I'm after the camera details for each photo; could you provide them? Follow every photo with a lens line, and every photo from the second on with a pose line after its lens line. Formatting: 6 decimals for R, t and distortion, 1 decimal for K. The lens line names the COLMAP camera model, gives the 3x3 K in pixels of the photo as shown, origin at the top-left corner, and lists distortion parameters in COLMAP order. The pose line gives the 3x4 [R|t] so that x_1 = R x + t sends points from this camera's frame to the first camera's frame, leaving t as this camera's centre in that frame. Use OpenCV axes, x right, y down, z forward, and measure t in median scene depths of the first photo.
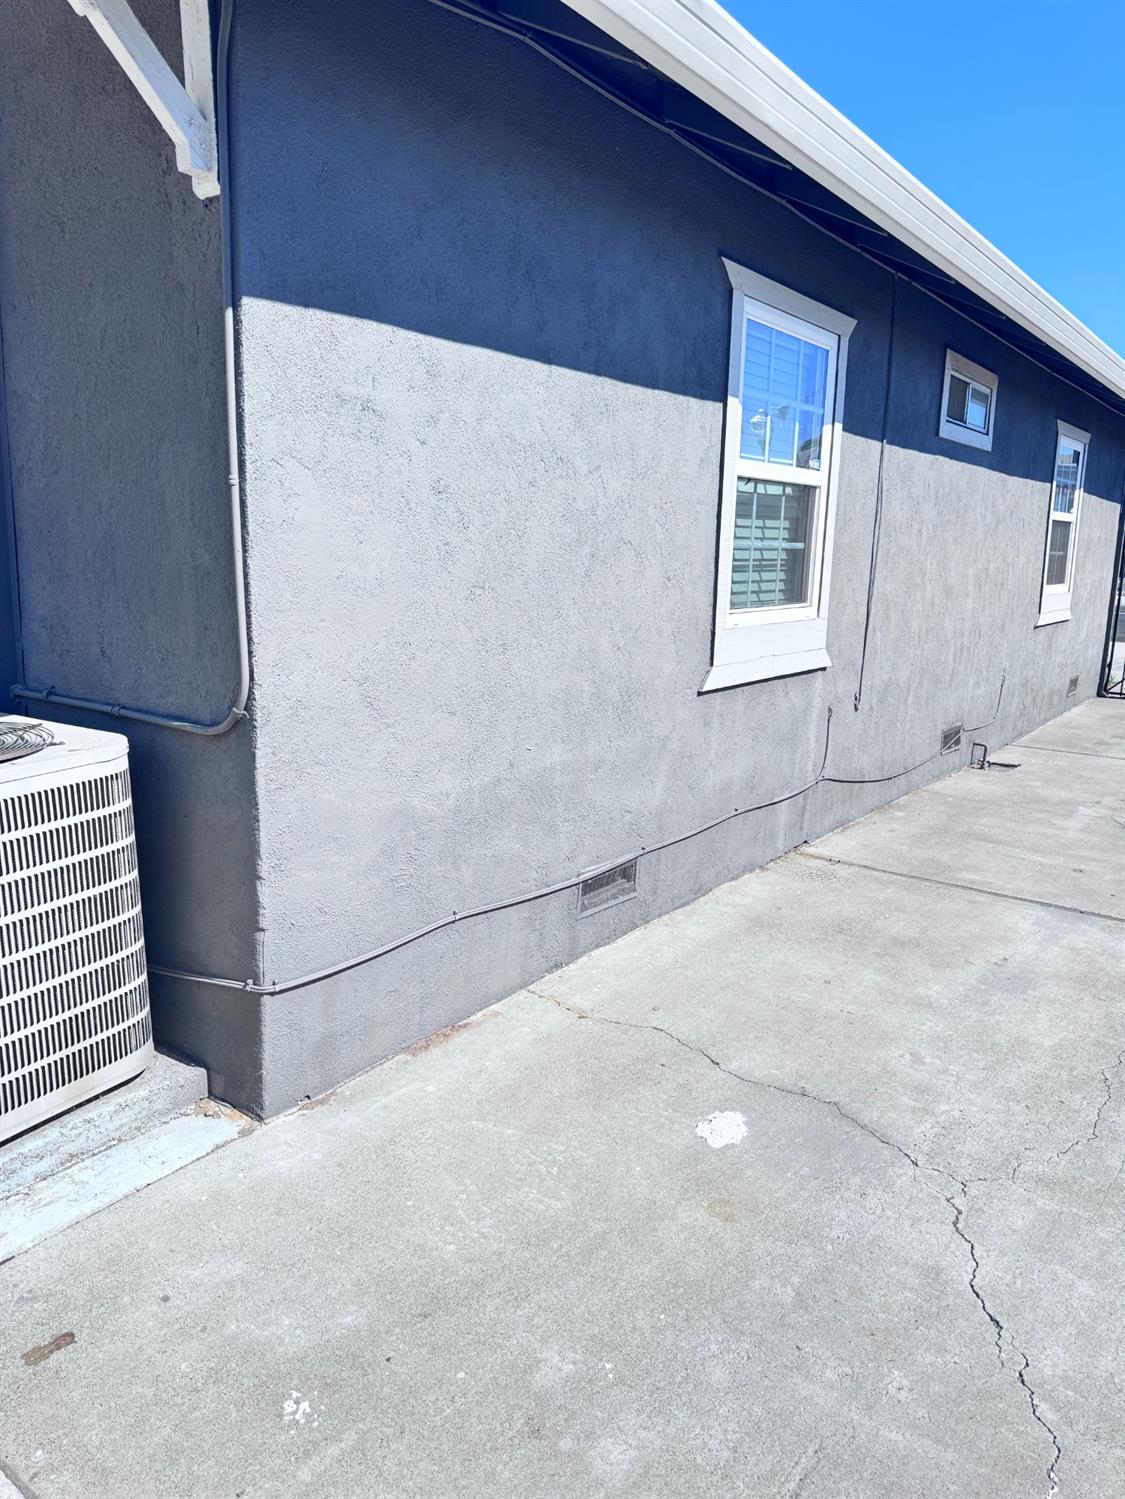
lens RADIAL K [[1045.3, 0, 561.1], [0, 1045.3, 751.6], [0, 0, 1]] dist [0.062401, -0.067139]
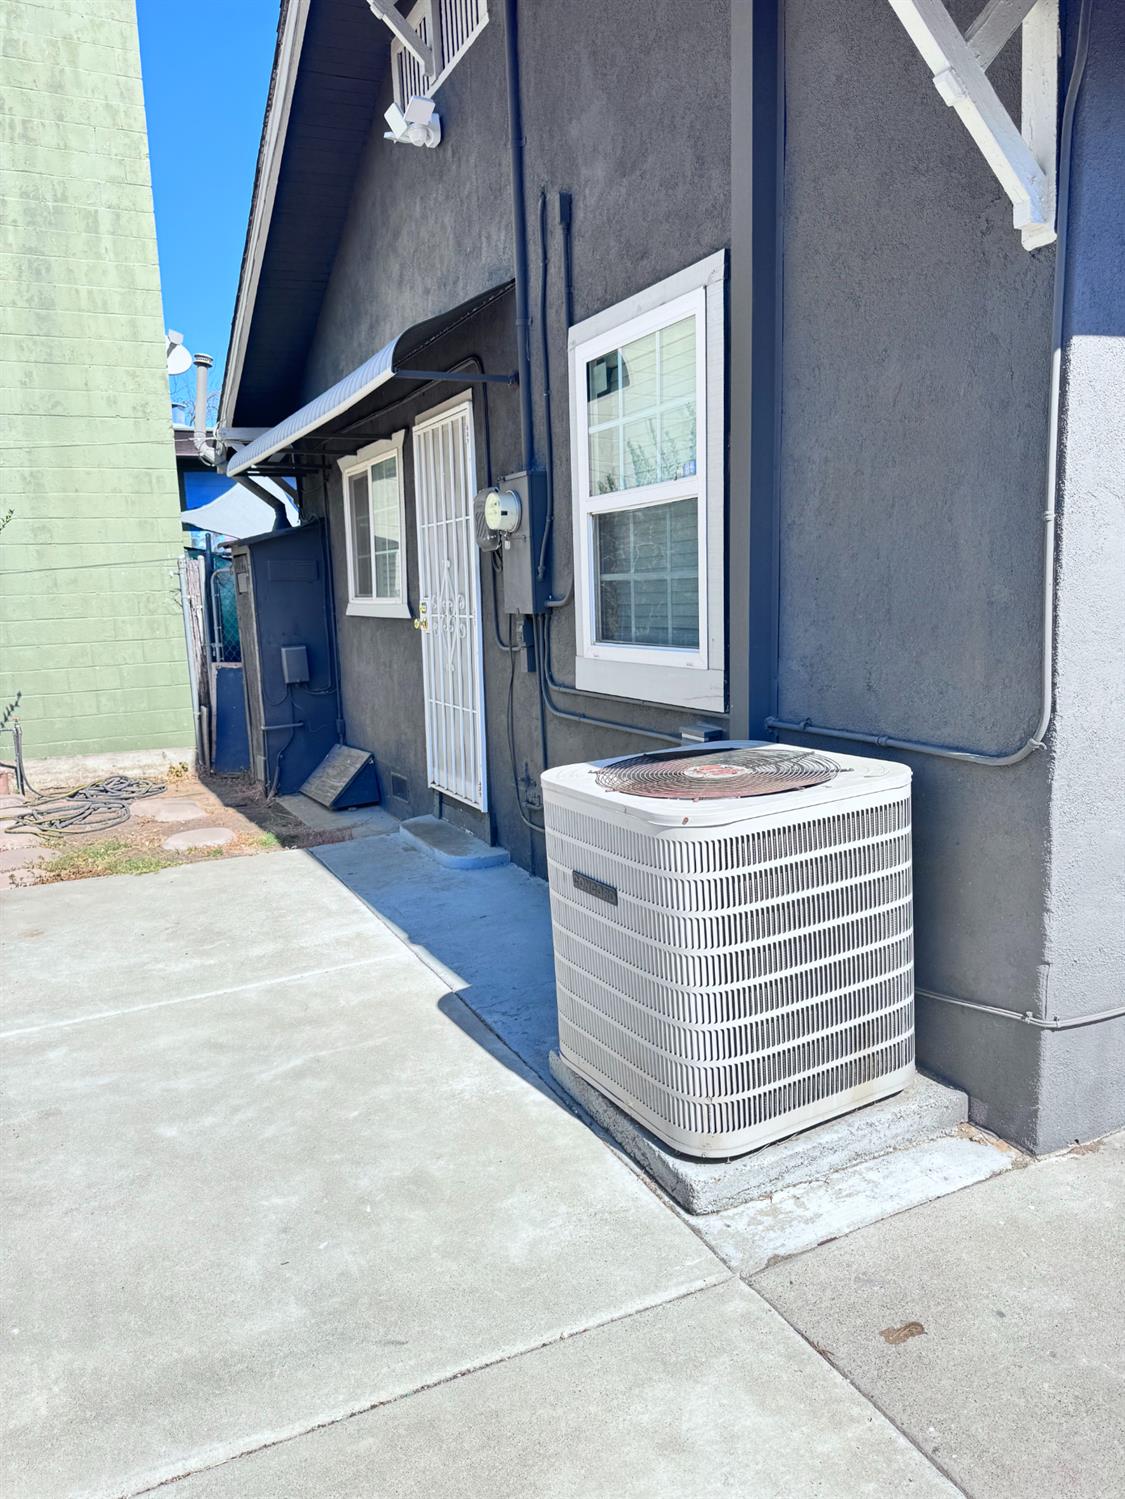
lens RADIAL K [[1061.9, 0, 559.1], [0, 1061.9, 751.3], [0, 0, 1]] dist [0.015872, -0.004897]
pose [[0.893944, 0.017084, -0.447853, -0.250267], [-0.032868, 0.999081, -0.027494, 0.012726], [0.446972, 0.039298, 0.893684, -0.113269]]
